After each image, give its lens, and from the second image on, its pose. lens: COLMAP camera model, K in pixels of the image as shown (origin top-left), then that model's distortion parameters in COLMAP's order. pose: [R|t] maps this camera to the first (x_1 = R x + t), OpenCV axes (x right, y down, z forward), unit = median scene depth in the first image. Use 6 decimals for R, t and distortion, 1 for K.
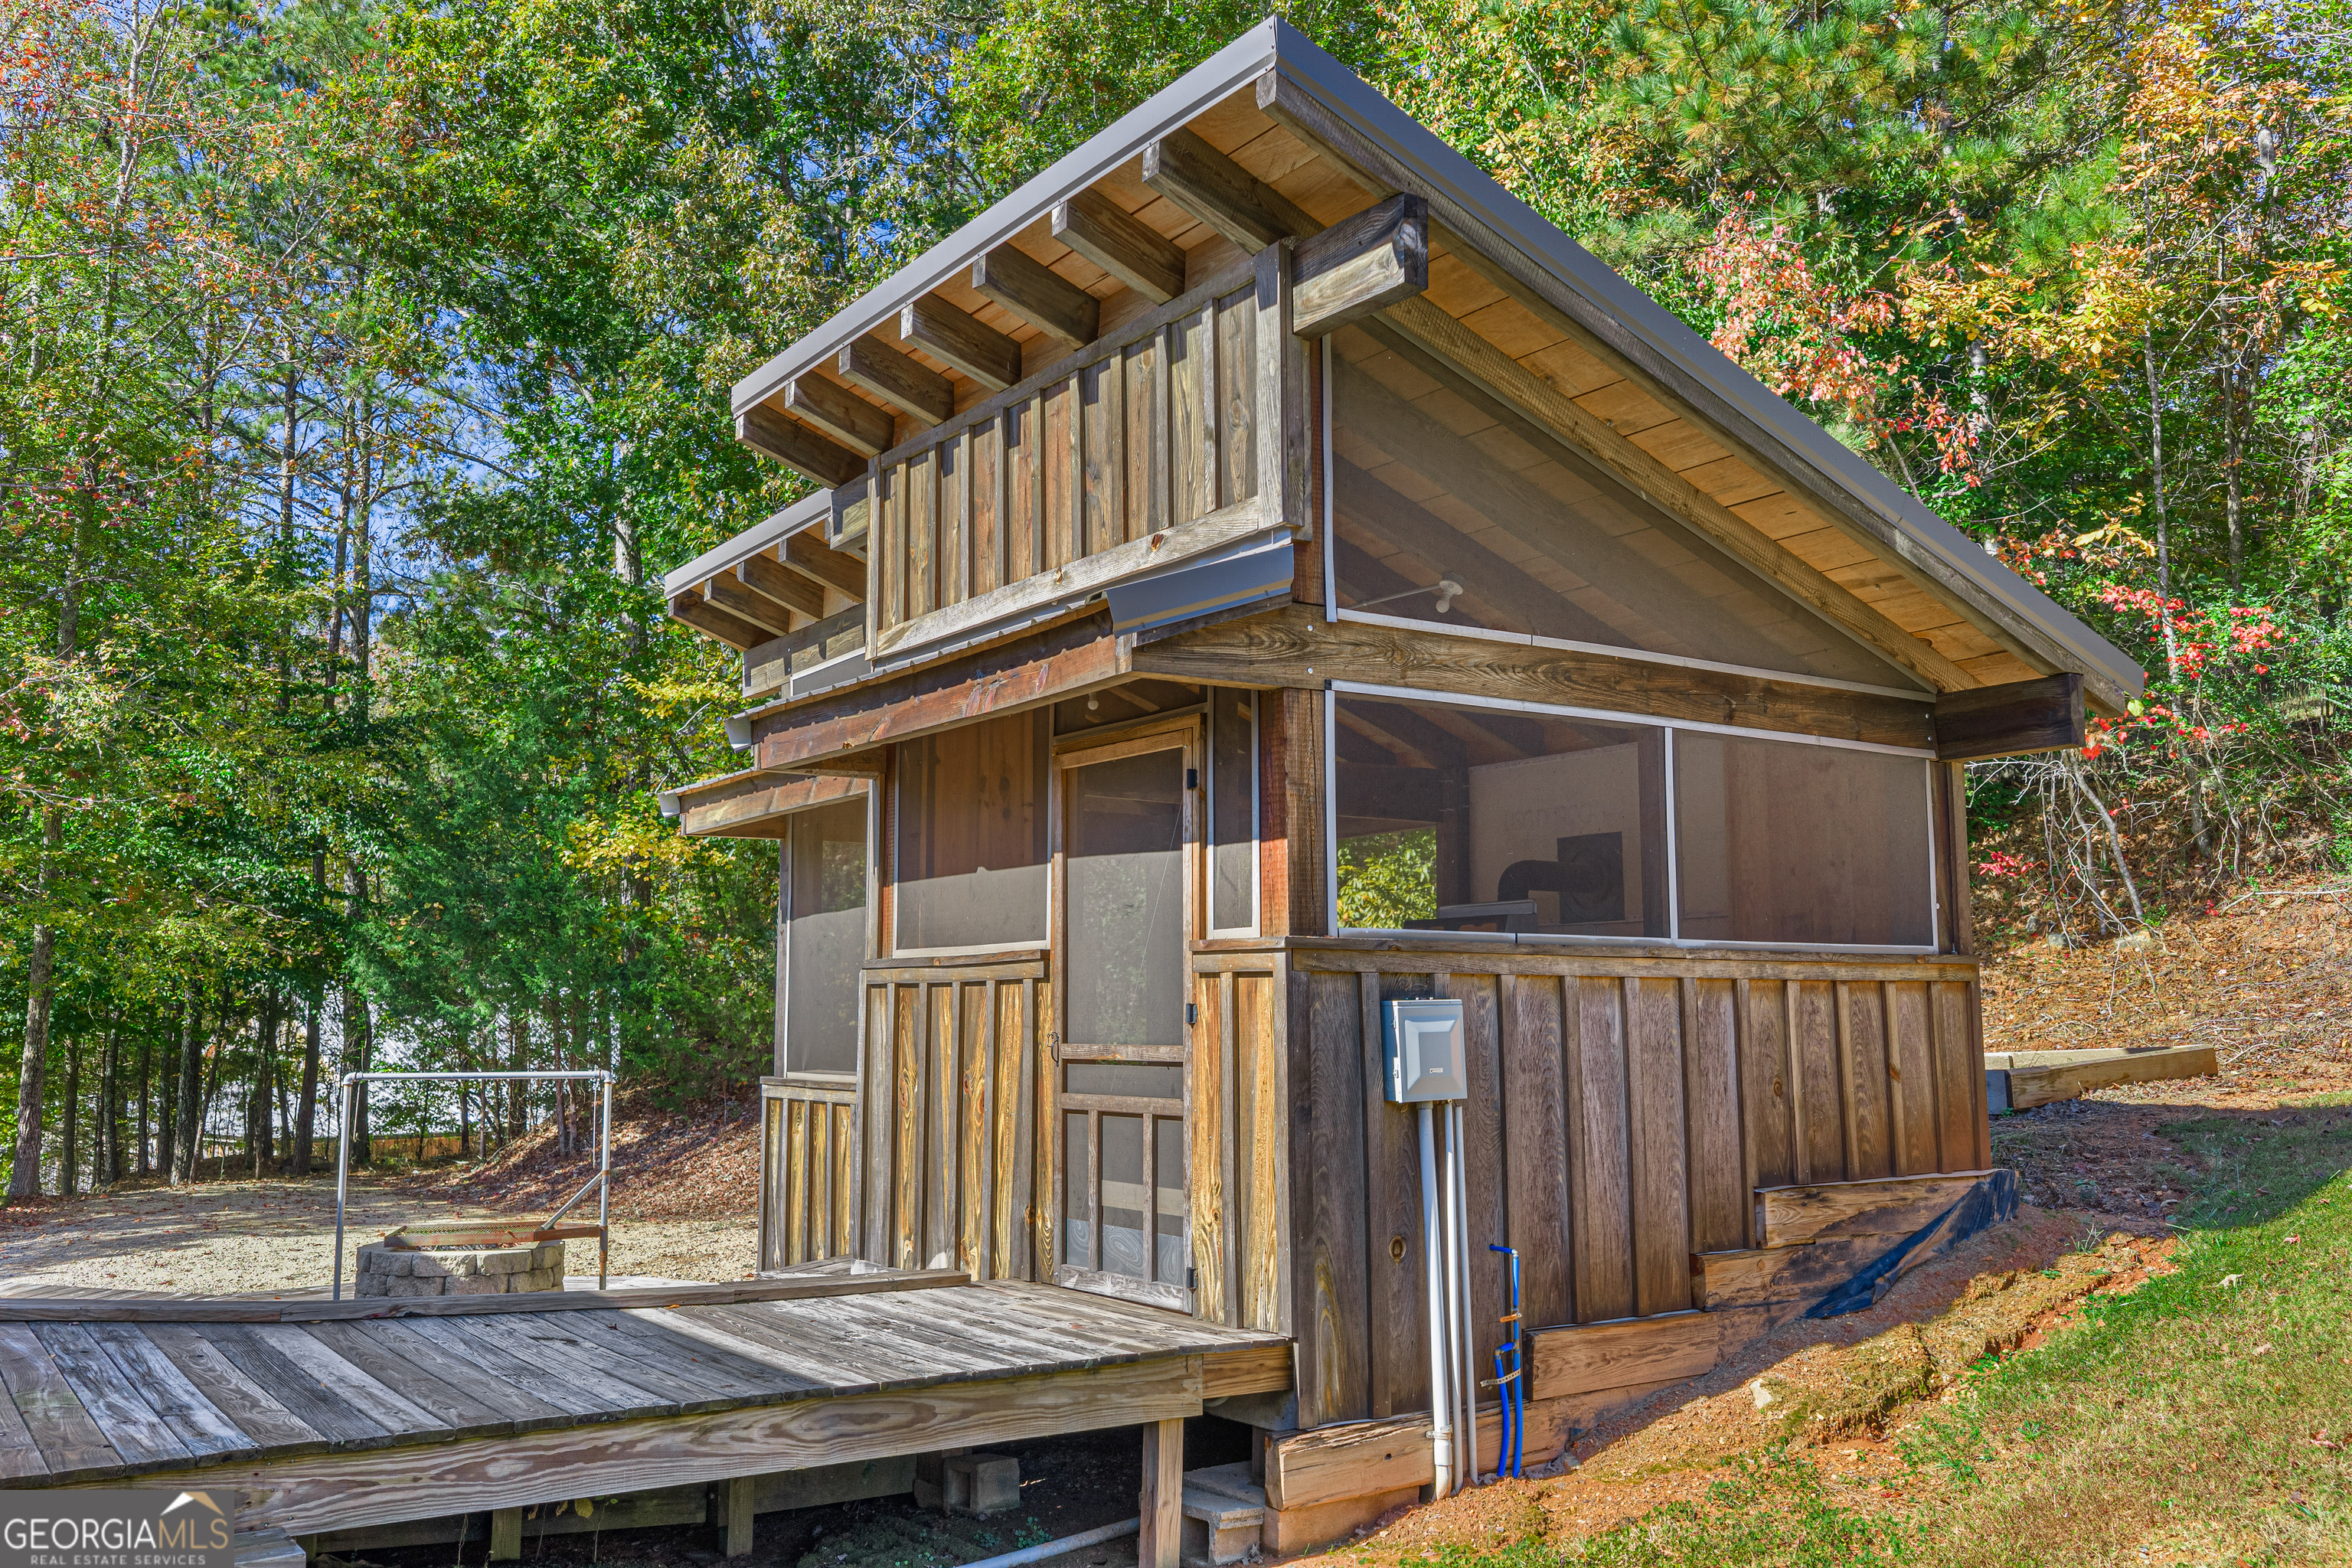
lens RADIAL K [[1956.1, 0, 1176.0], [0, 1956.1, 784.0], [0, 0, 1]] dist [0.006887, -0.004740]
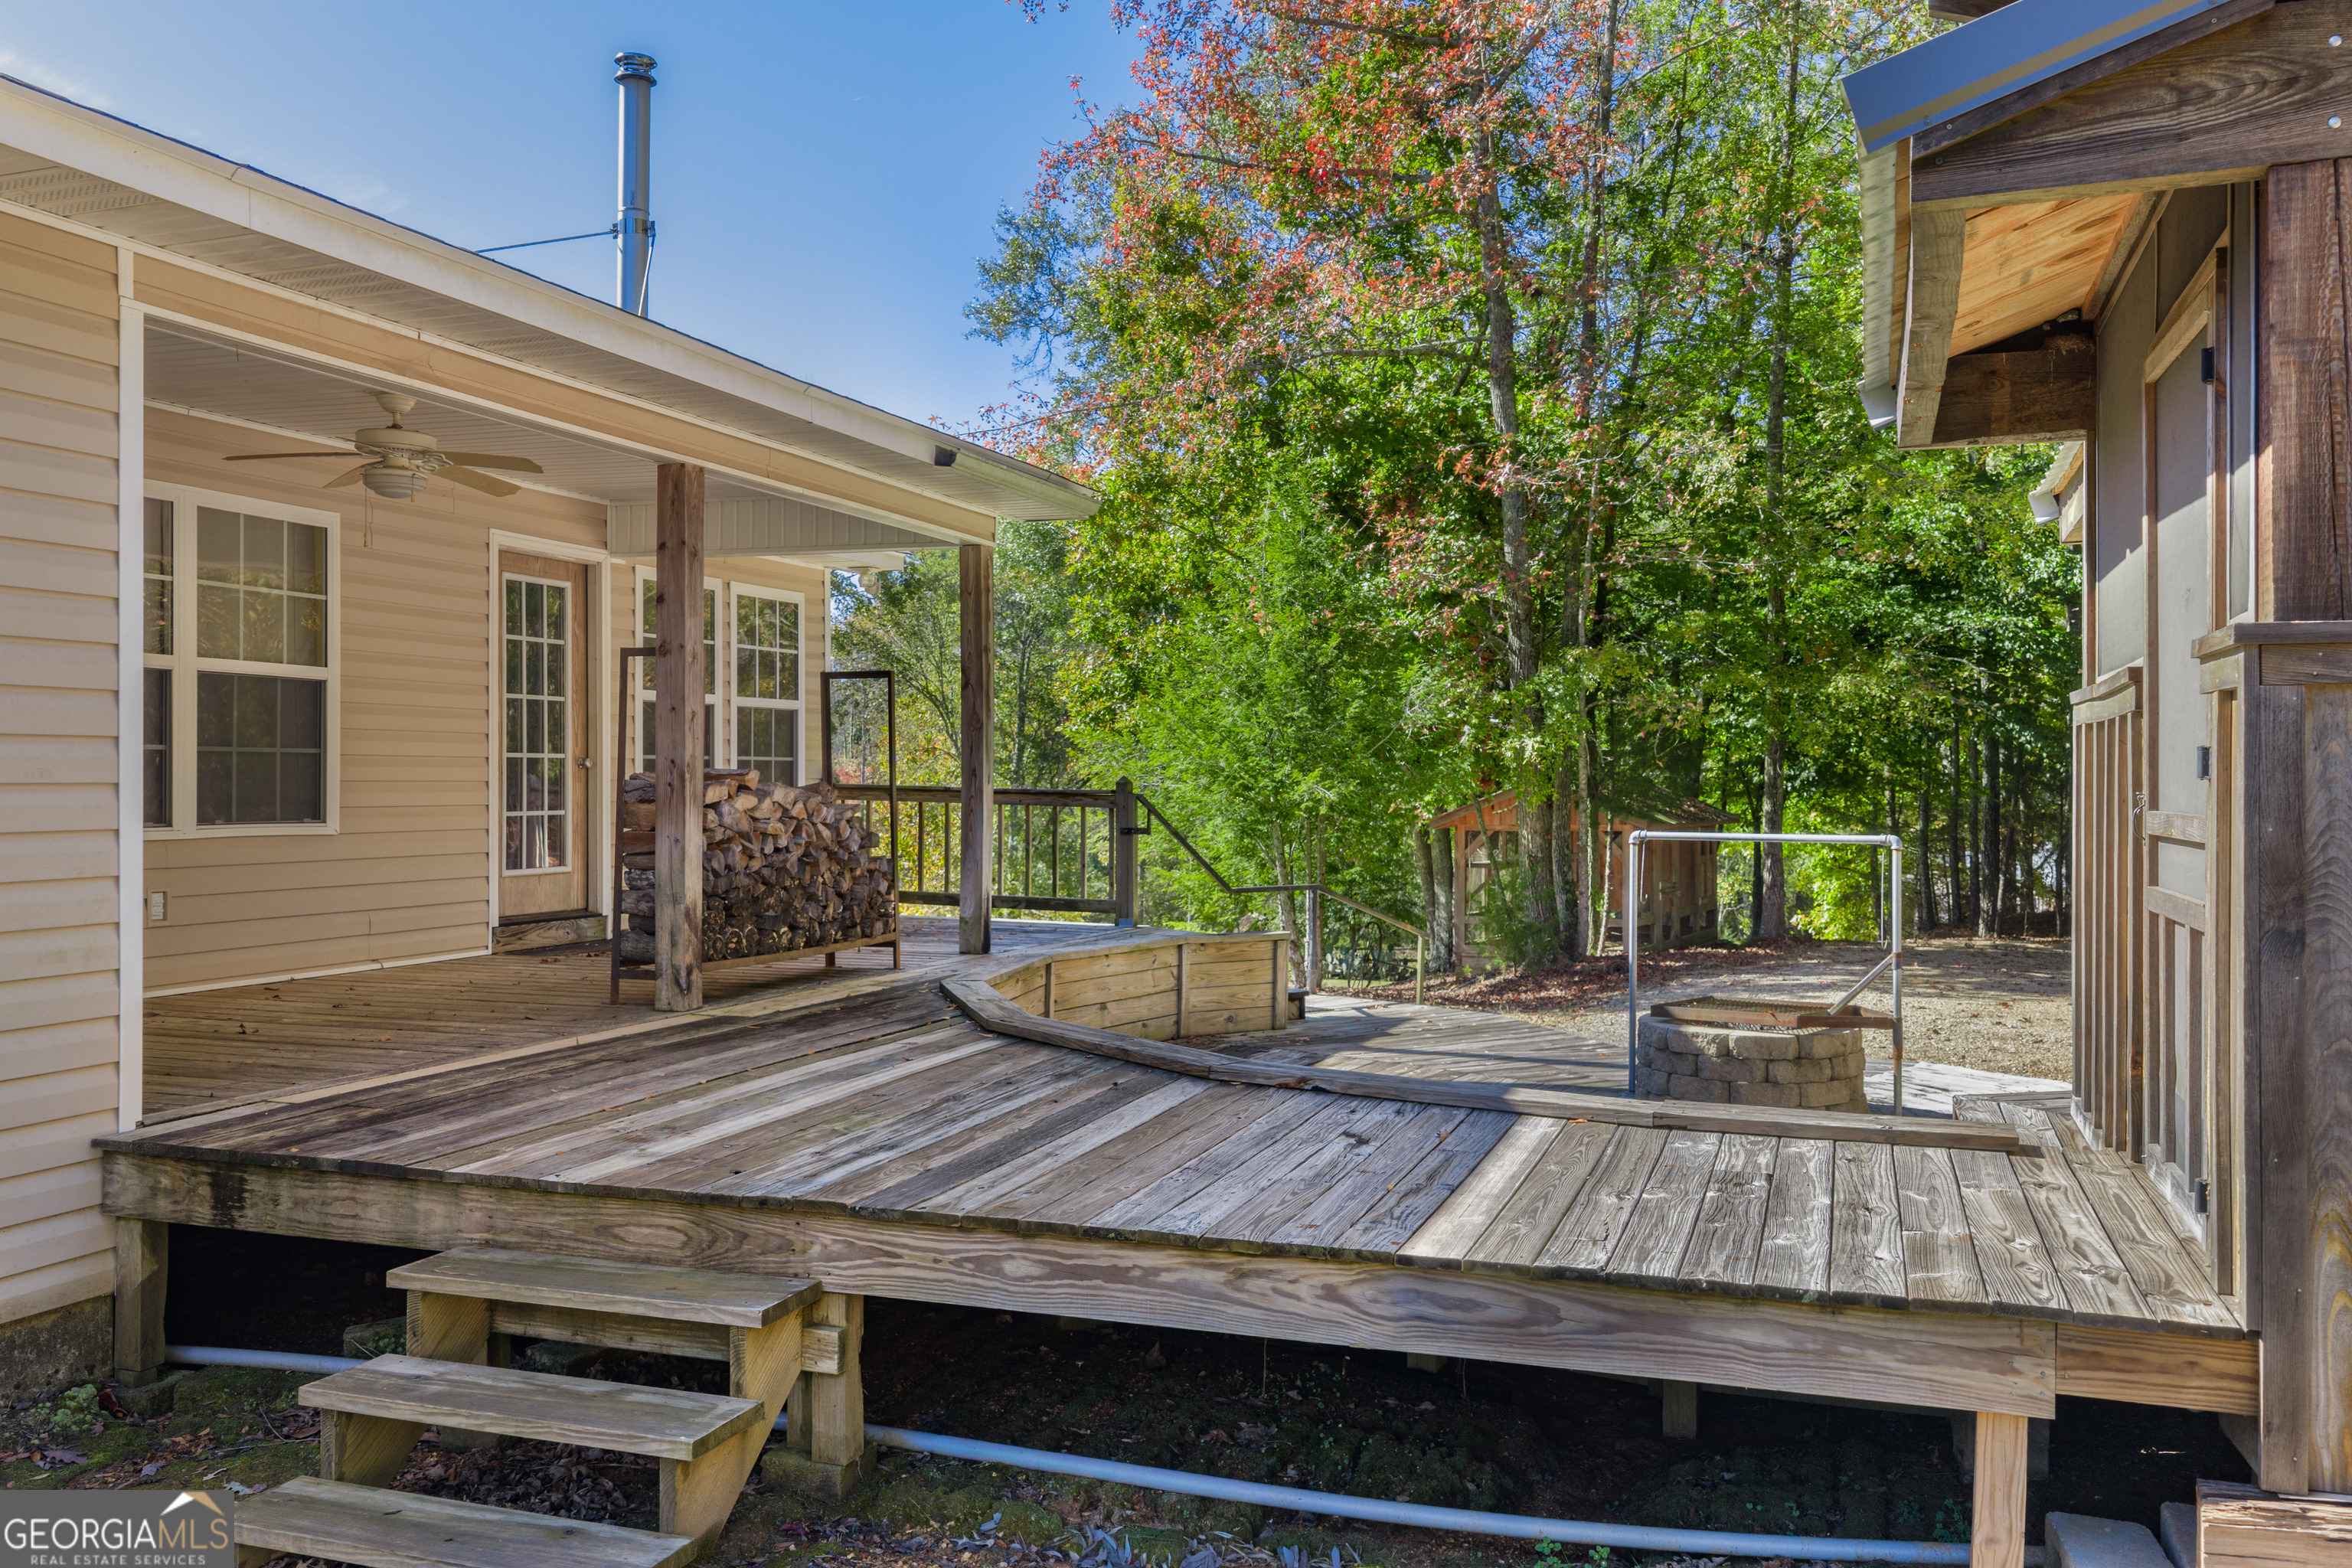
lens RADIAL K [[1956.1, 0, 1176.0], [0, 1956.1, 784.0], [0, 0, 1]] dist [0.006887, -0.004740]
pose [[0.590726, 0.002805, -0.806868, 0.341606], [0.096986, 0.992497, 0.074456, 0.055069], [0.801022, -0.122238, 0.586021, 0.448992]]
